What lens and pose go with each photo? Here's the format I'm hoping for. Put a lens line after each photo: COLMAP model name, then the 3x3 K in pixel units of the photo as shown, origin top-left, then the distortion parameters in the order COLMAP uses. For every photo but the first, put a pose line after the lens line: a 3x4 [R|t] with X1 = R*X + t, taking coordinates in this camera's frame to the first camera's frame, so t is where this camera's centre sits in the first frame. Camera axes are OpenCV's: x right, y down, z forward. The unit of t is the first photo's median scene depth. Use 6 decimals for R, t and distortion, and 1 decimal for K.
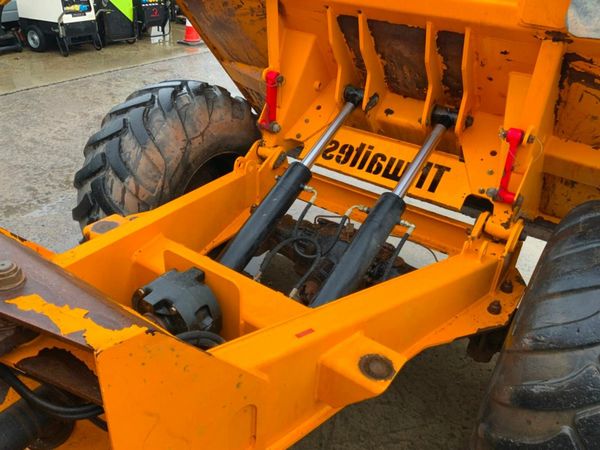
lens RADIAL K [[498.1, 0, 300.0], [0, 498.1, 225.0], [0, 0, 1]] dist [0.085777, -0.151294]
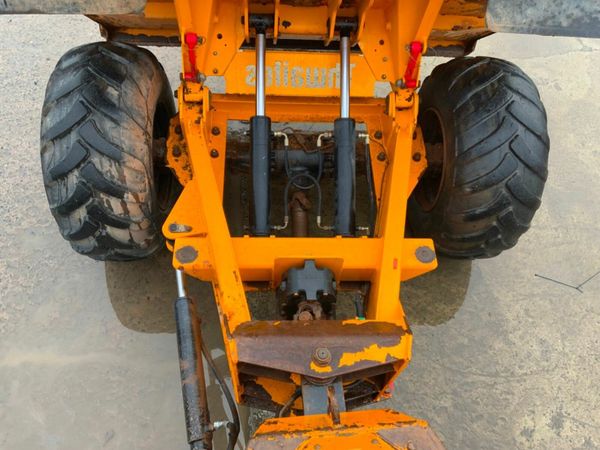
lens RADIAL K [[498.1, 0, 300.0], [0, 498.1, 225.0], [0, 0, 1]] dist [0.085777, -0.151294]
pose [[0.802260, -0.513333, 0.304744, -0.399924], [0.284066, 0.777245, 0.561424, -0.535680], [-0.525058, -0.363841, 0.769373, -0.053598]]
